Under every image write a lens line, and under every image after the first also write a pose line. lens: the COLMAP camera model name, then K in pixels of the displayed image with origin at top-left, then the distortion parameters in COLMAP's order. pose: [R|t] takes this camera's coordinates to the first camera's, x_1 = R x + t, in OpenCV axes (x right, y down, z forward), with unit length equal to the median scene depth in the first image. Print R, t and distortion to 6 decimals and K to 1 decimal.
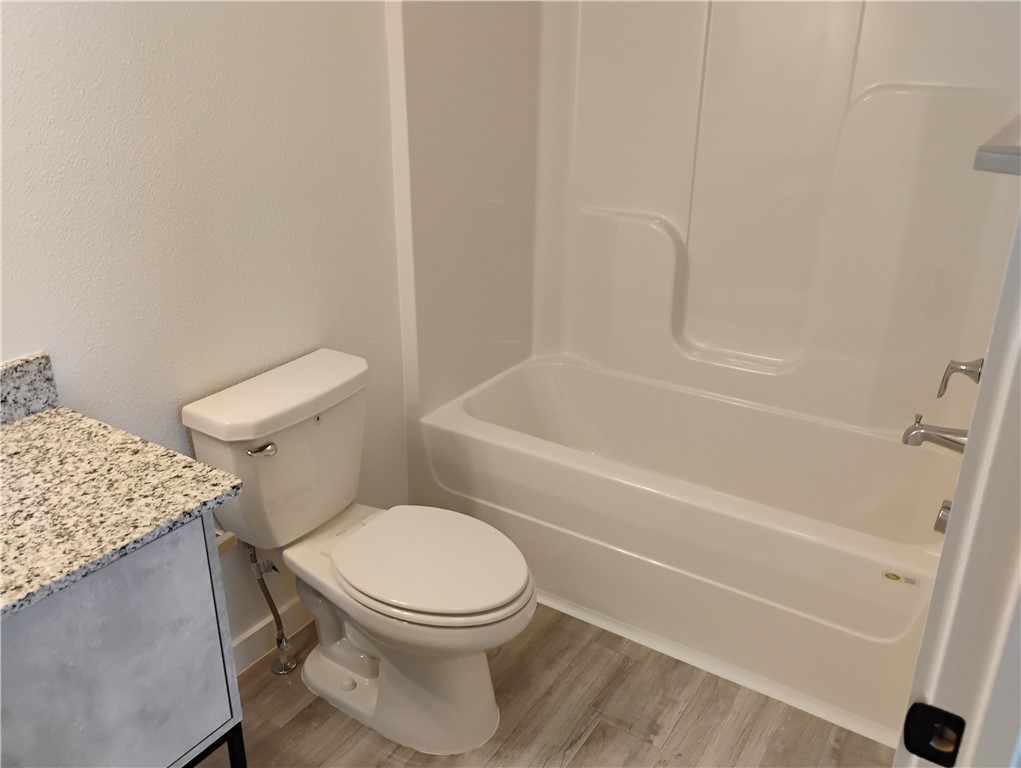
lens RADIAL K [[851.0, 0, 511.4], [0, 851.0, 379.3], [0, 0, 1]] dist [0.026759, -0.056111]
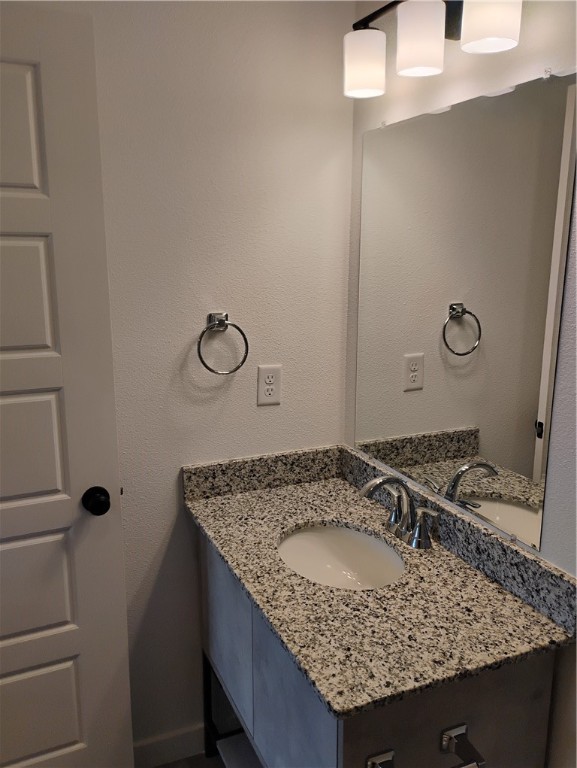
lens RADIAL K [[640.1, 0, 289.7], [0, 640.1, 383.8], [0, 0, 1]] dist [0.026759, -0.056111]
pose [[-0.543322, 0.167468, -0.822652, 0.274136], [-0.326112, 0.860850, 0.390625, -0.484570], [0.773597, 0.480511, -0.413105, 1.053387]]
